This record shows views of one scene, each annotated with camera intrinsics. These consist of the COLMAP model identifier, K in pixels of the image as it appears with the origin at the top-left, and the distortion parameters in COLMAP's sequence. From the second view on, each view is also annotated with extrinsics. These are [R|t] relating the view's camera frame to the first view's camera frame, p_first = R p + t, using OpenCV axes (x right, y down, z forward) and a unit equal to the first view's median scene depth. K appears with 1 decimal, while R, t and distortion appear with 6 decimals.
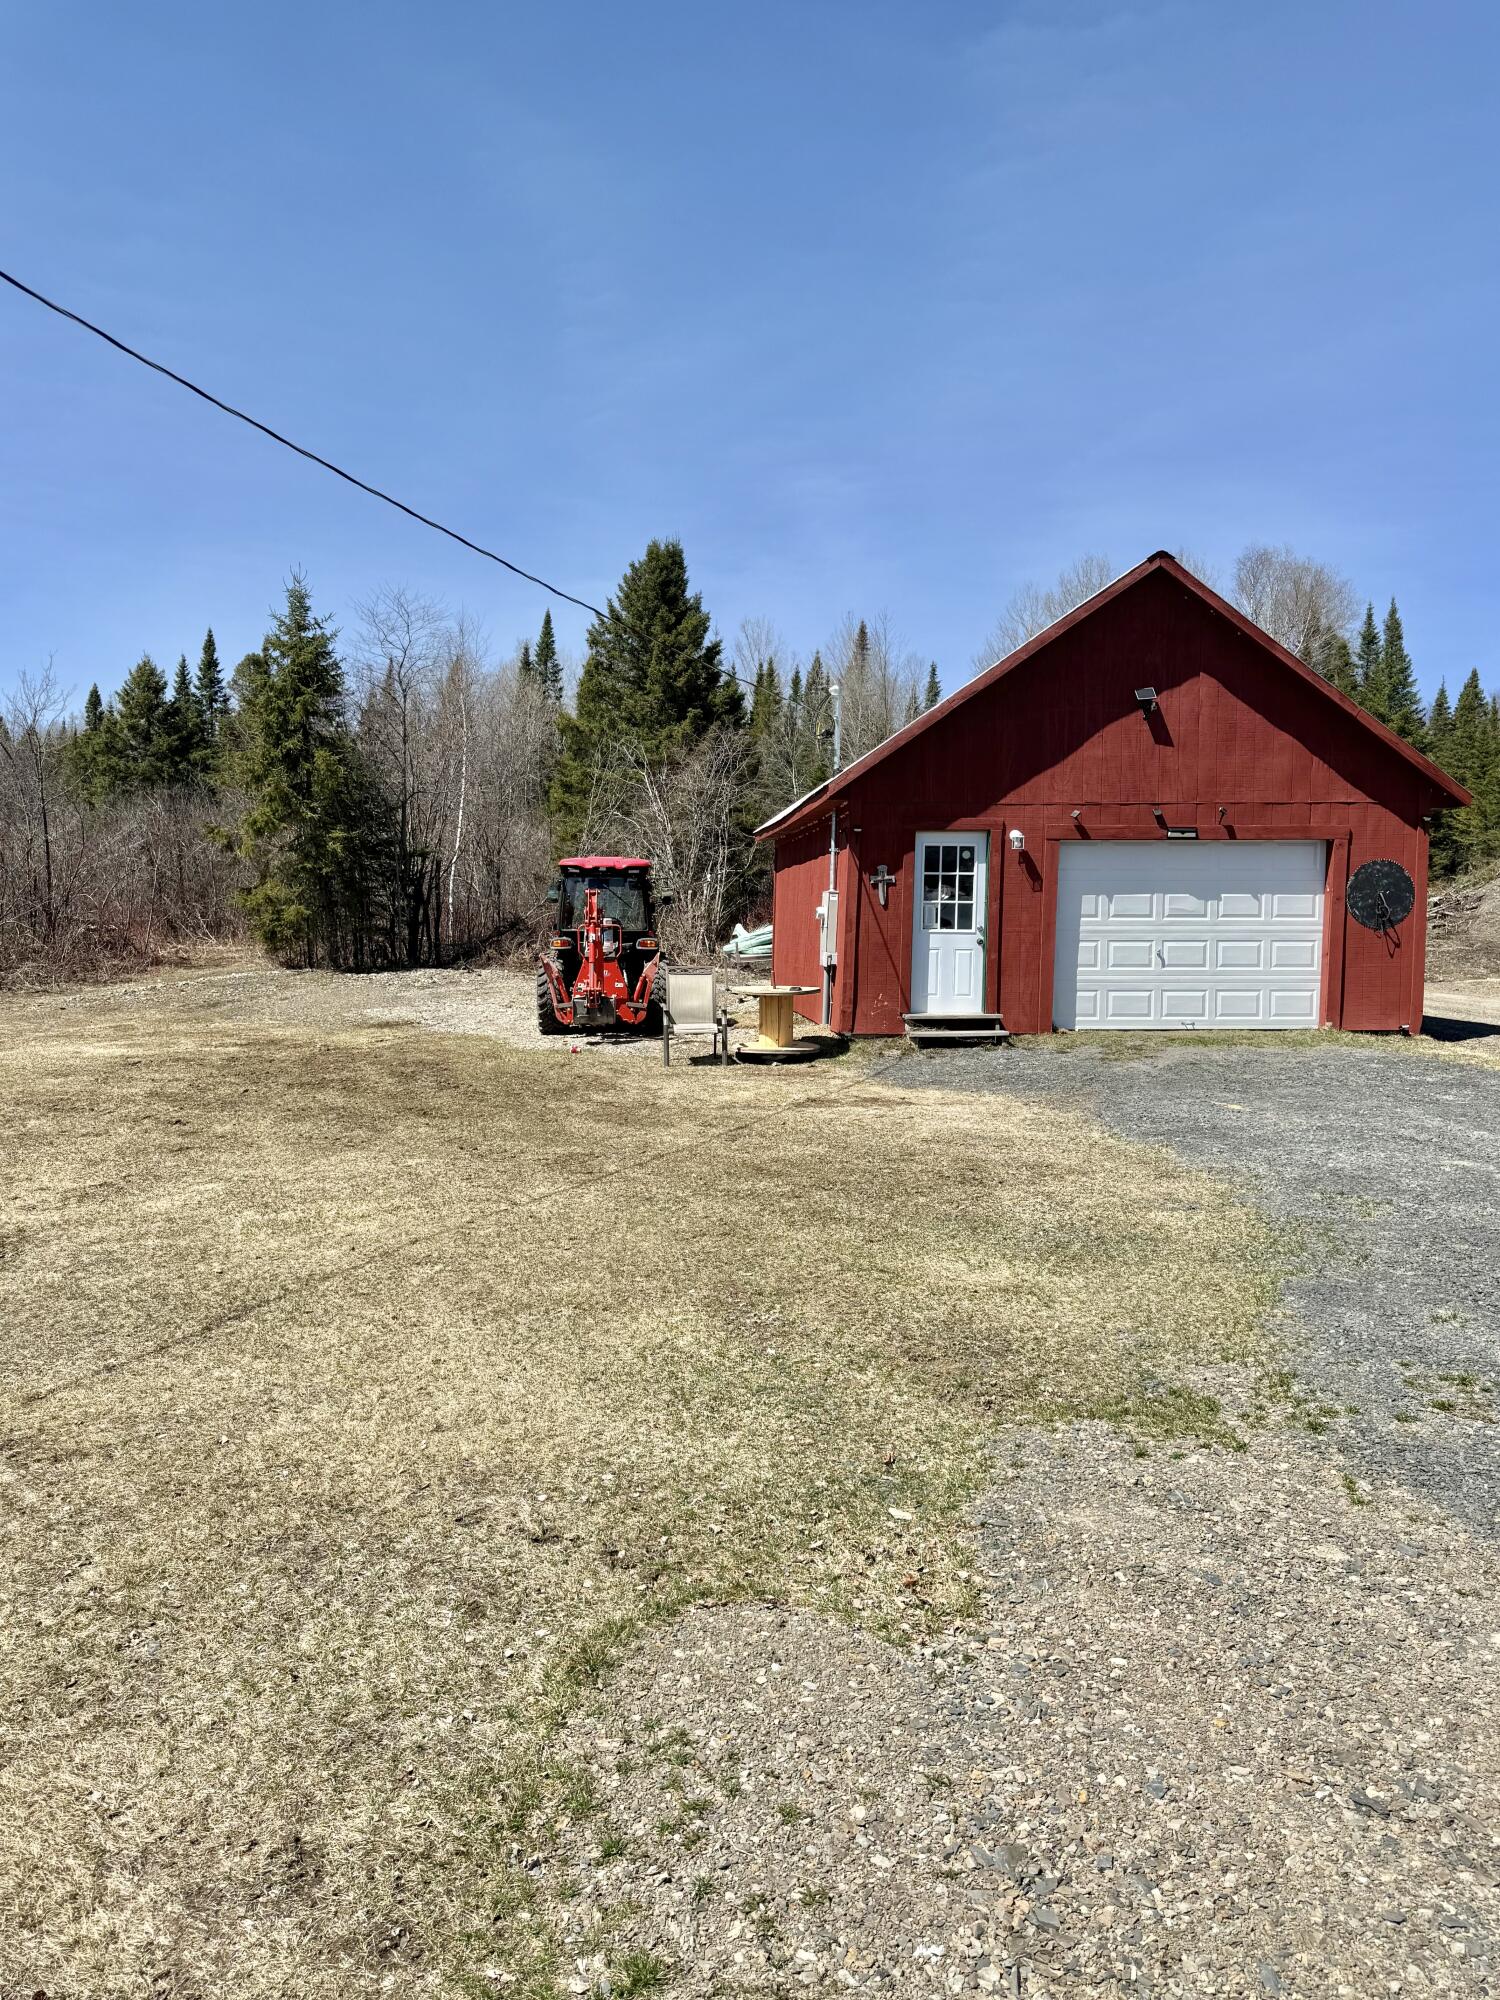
lens RADIAL K [[1435.0, 0, 747.0], [0, 1435.0, 1007.9], [0, 0, 1]] dist [0.171256, -0.331656]
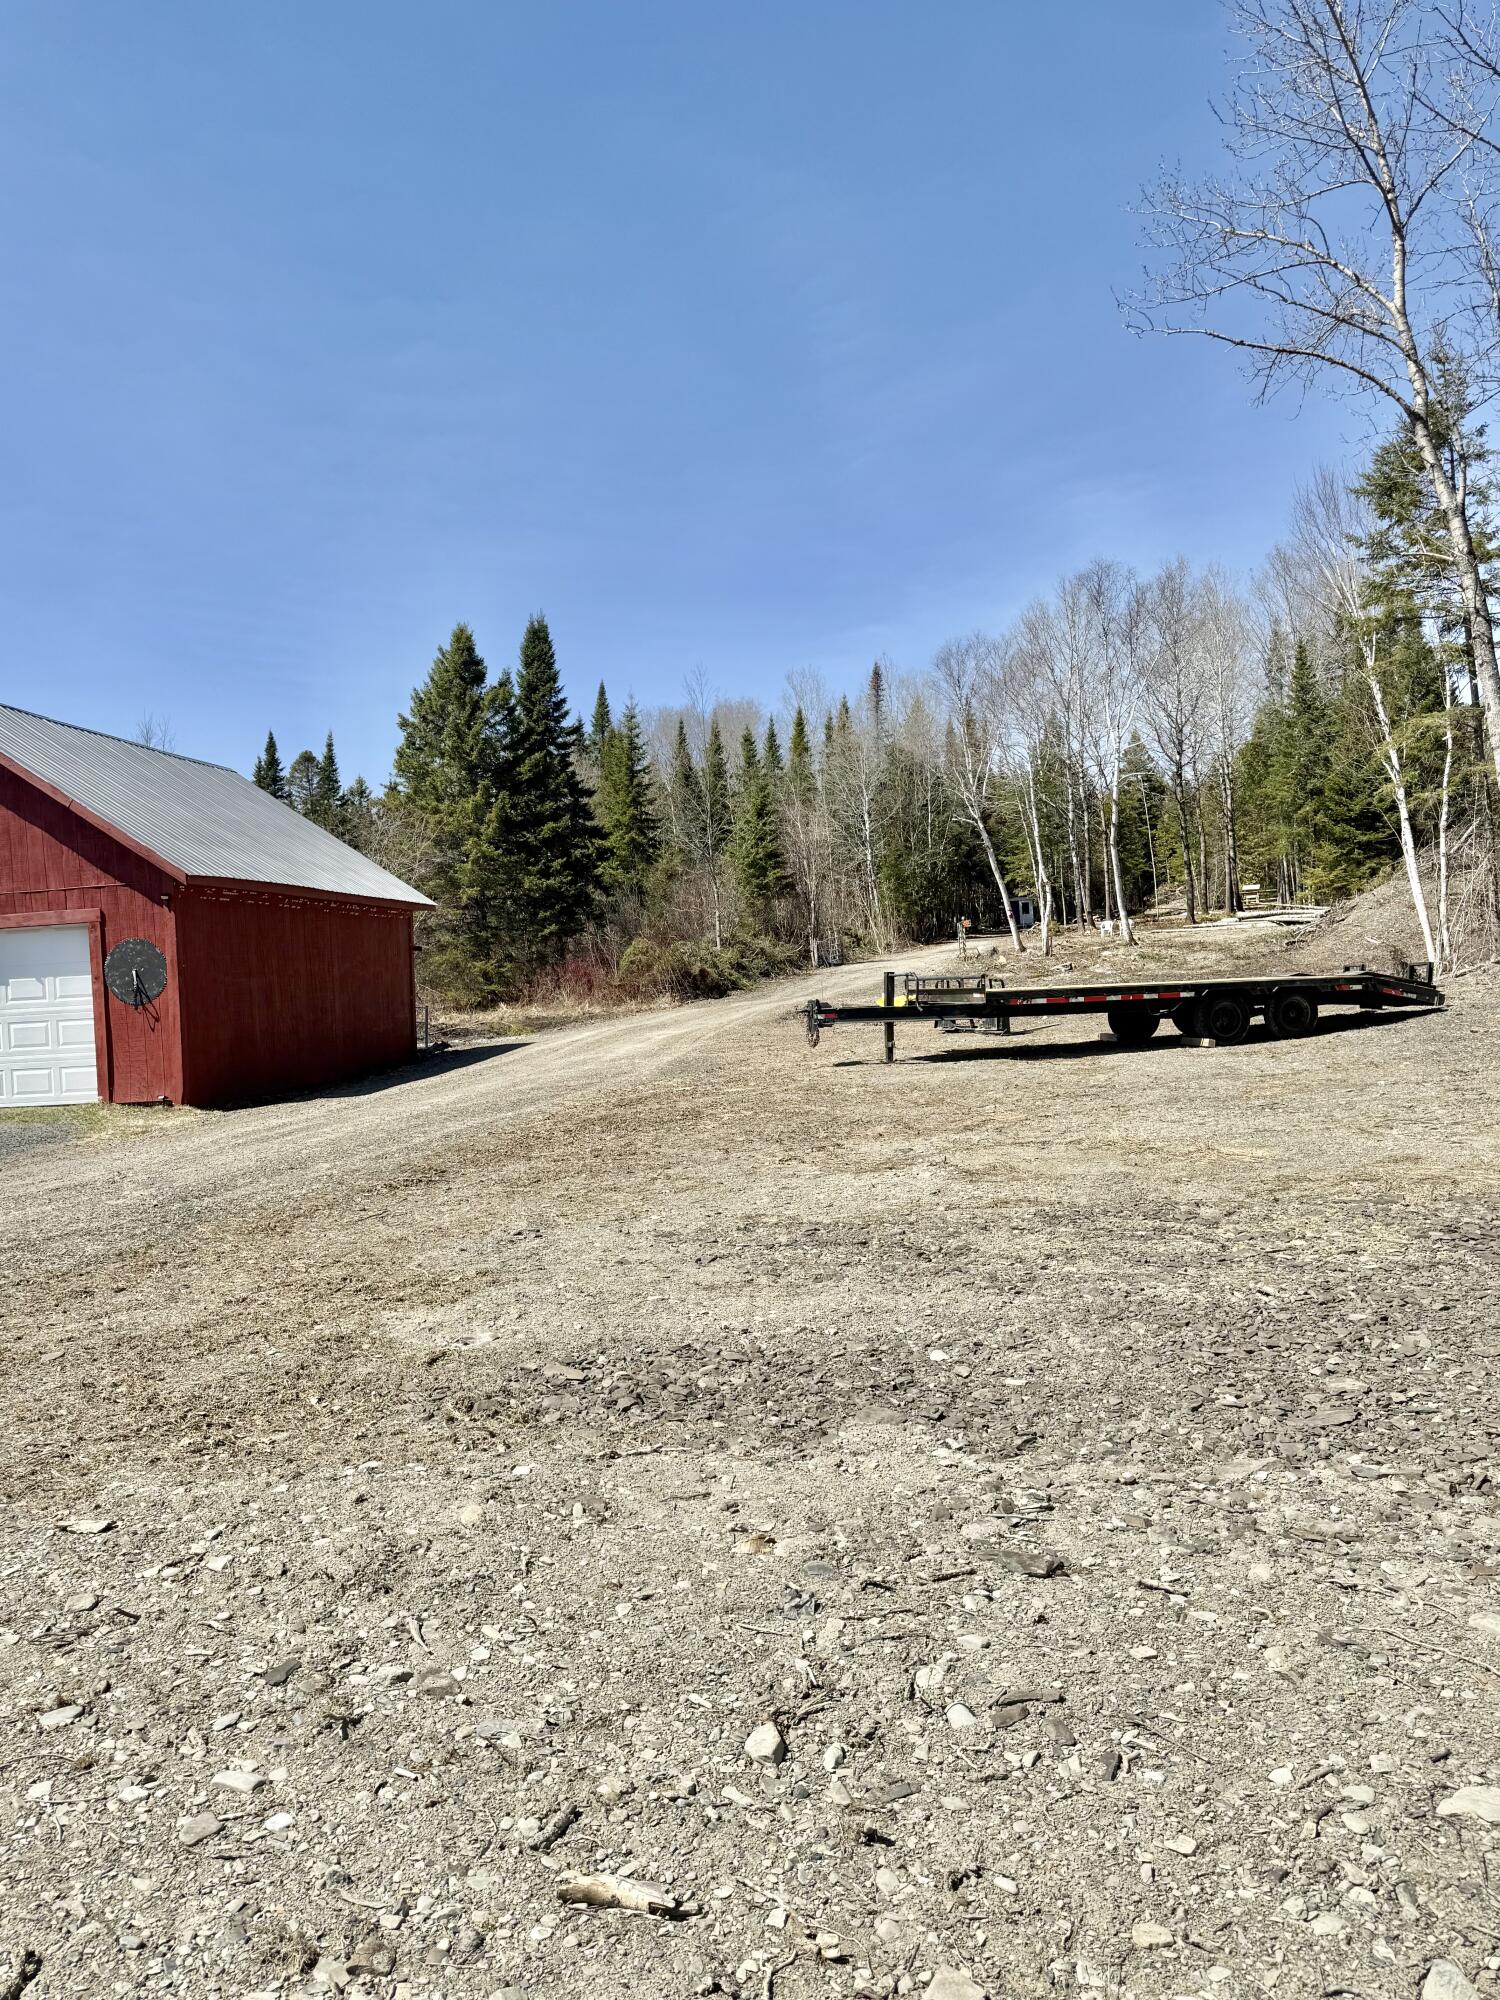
lens RADIAL K [[1435.0, 0, 747.0], [0, 1435.0, 1007.9], [0, 0, 1]] dist [0.171256, -0.331656]
pose [[0.976090, -0.052948, -0.210817, 1.146508], [0.046769, 0.998320, -0.034195, 0.004515], [0.212274, 0.023517, 0.976927, 0.078216]]
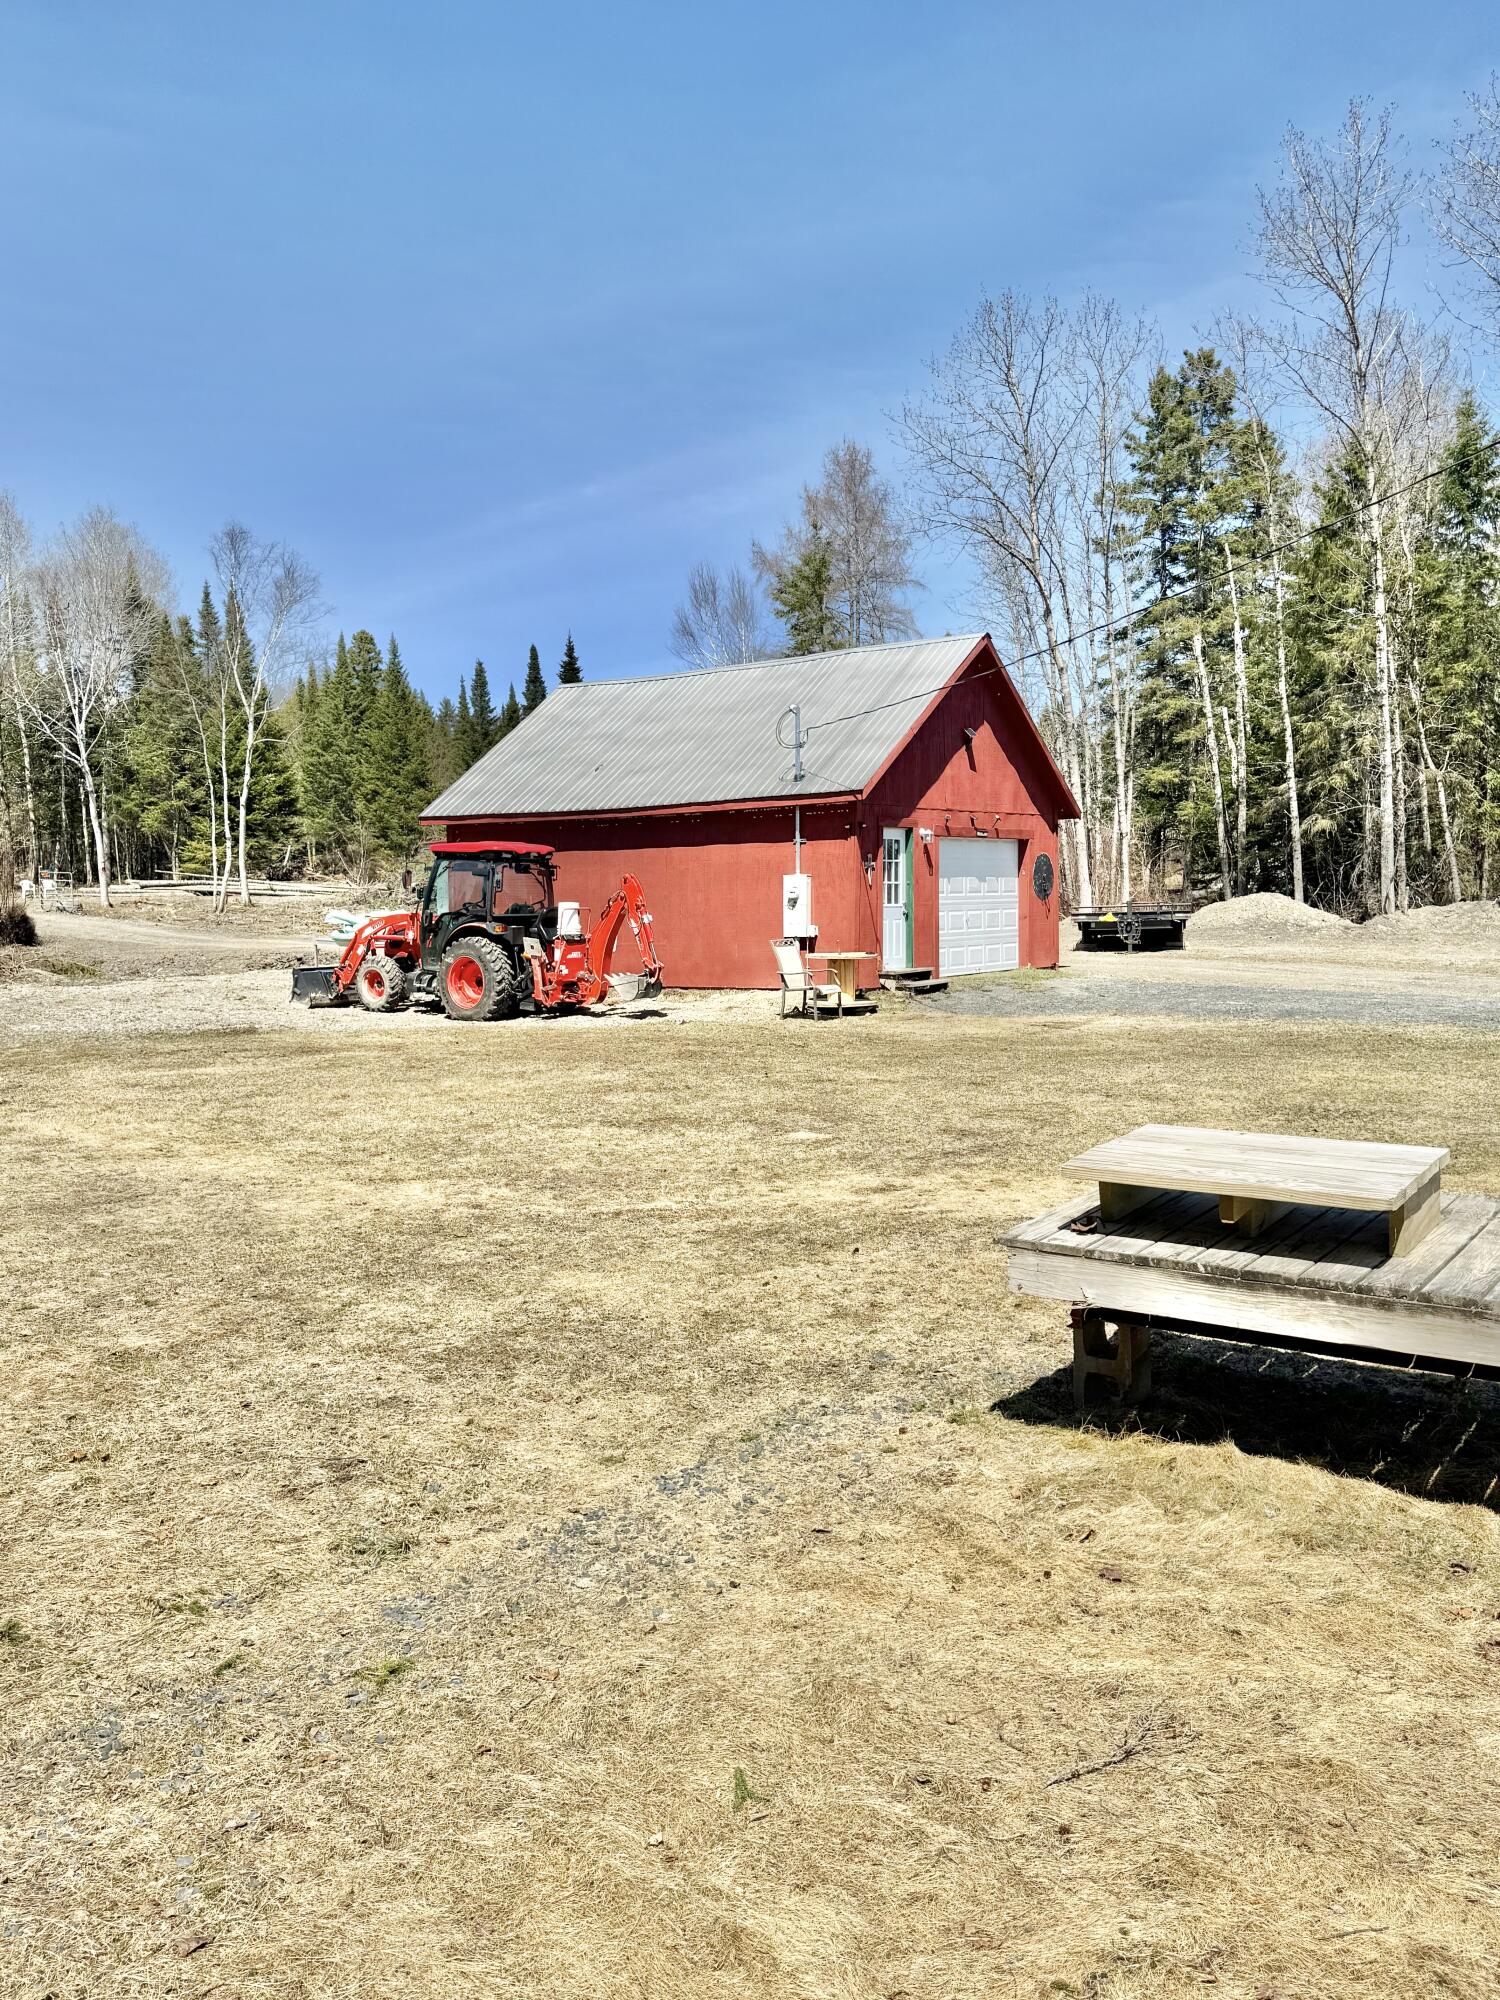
lens RADIAL K [[1638.1, 0, 750.0], [0, 1638.1, 1000.0], [0, 0, 1]] dist [0.055358, 0.000230]
pose [[0.636265, -0.060257, 0.769113, -1.121848], [0.064697, 0.997601, 0.024635, -0.014022], [-0.768753, 0.034085, 0.638637, 0.174409]]
